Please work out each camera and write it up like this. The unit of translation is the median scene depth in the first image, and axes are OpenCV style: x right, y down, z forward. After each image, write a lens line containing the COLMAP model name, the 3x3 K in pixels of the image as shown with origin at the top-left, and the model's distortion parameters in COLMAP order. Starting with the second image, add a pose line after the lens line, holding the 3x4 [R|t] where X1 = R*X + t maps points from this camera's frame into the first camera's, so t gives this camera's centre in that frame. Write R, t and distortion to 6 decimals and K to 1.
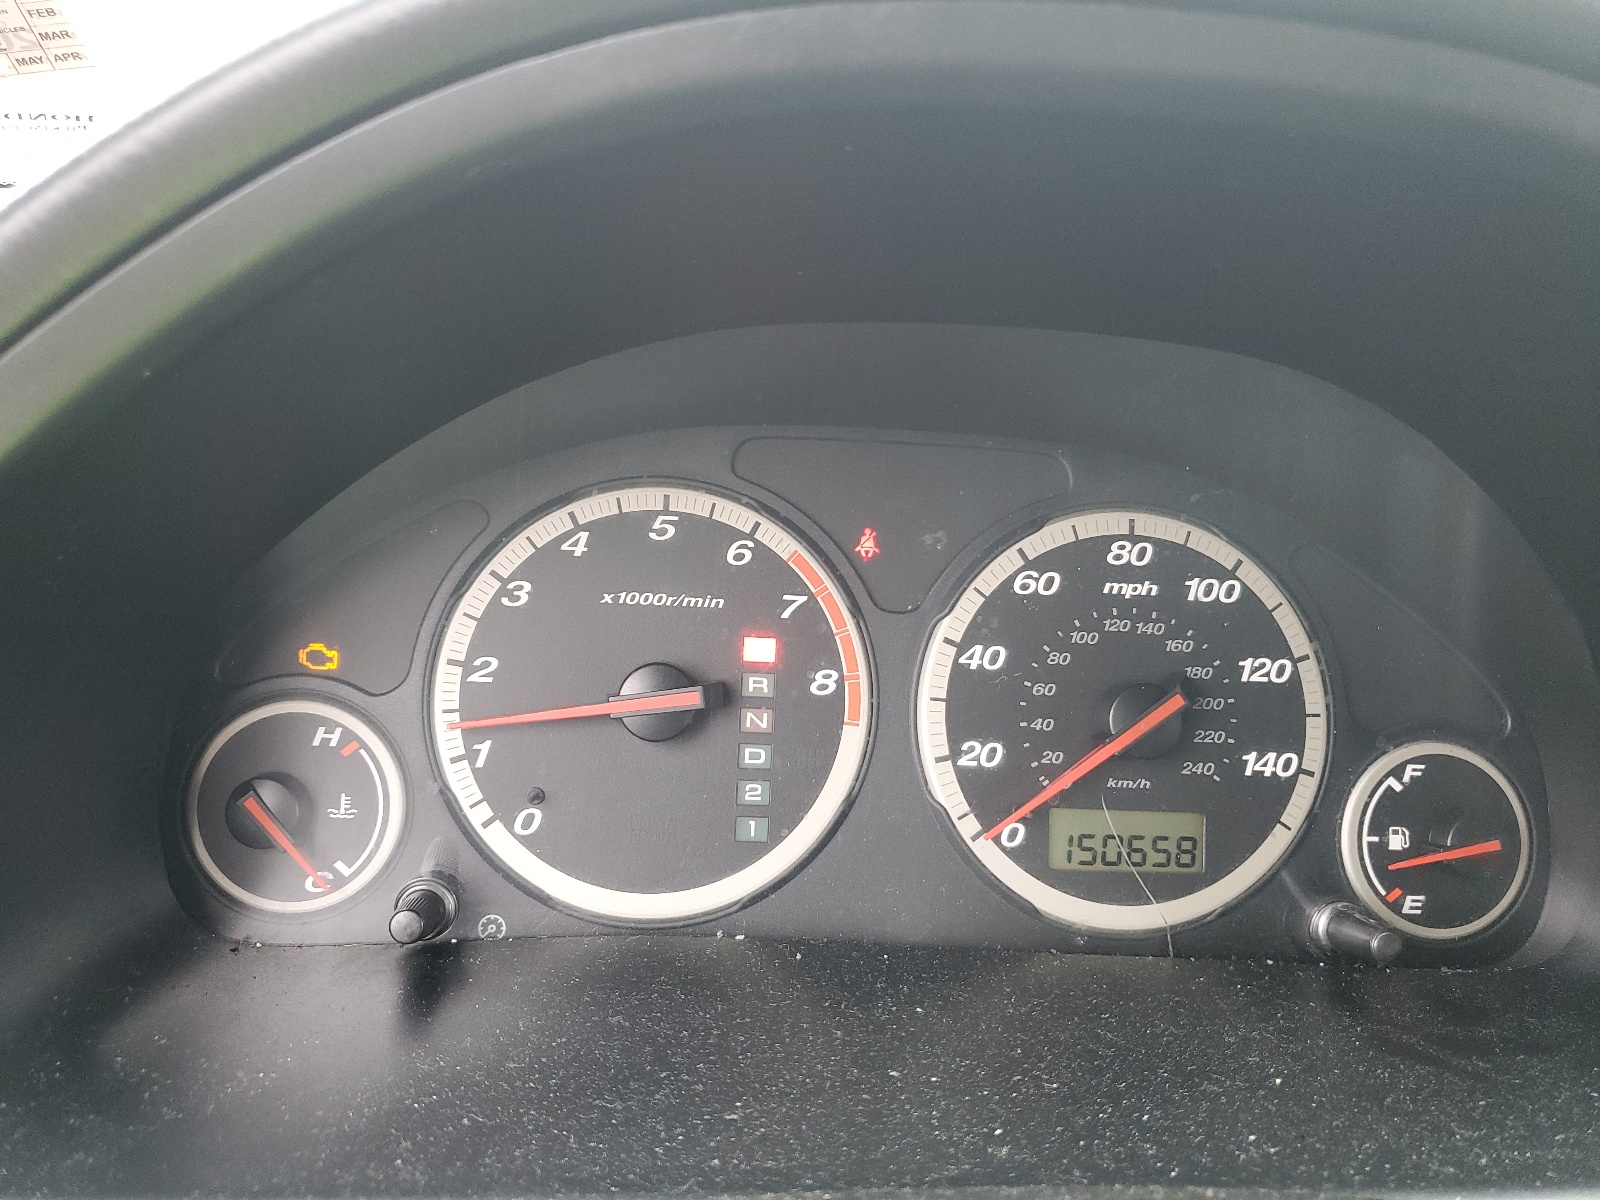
lens RADIAL K [[1215.5, 0, 800.2], [0, 1215.5, 600.0], [0, 0, 1]] dist [-0.003829, -0.000910]
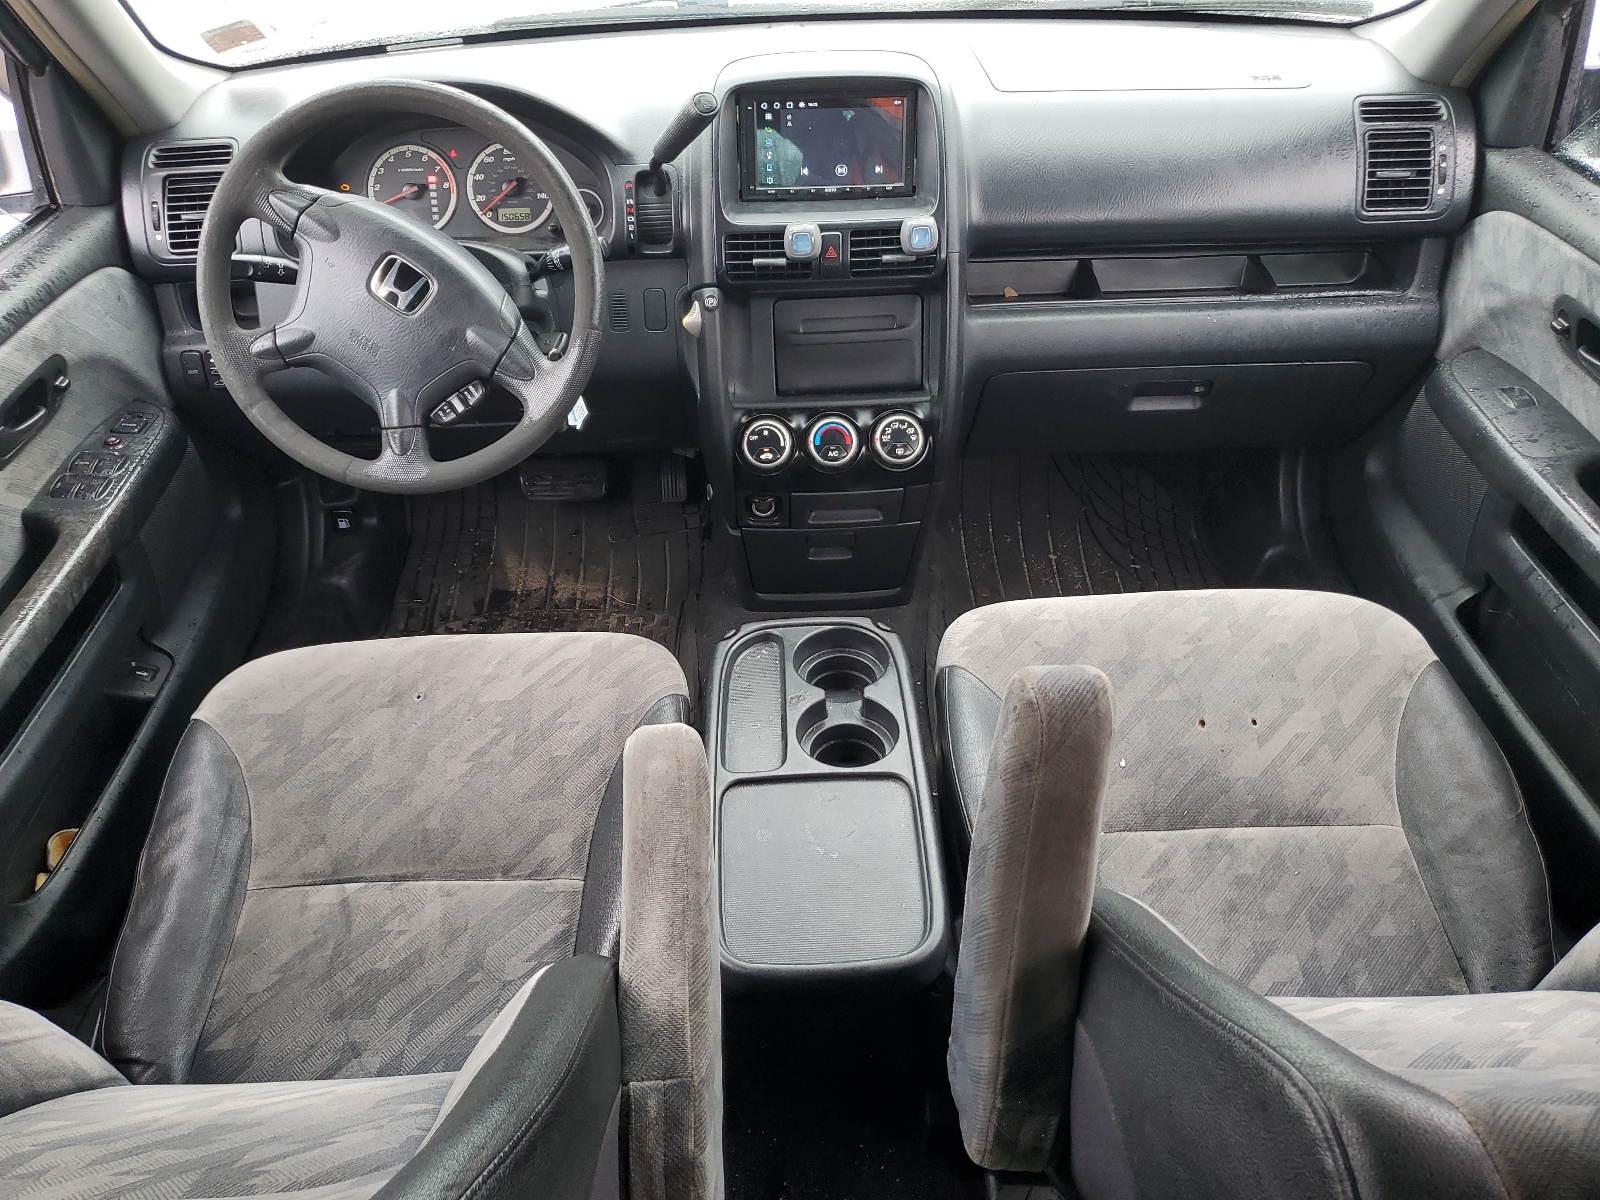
lens RADIAL K [[1215.5, 0, 799.7], [0, 1215.5, 600.2], [0, 0, 1]] dist [-0.003829, -0.000910]
pose [[0.996716, -0.066033, -0.046879, 1.536980], [0.077353, 0.947653, 0.309792, 0.244377], [0.023969, -0.312400, 0.949648, -4.070917]]
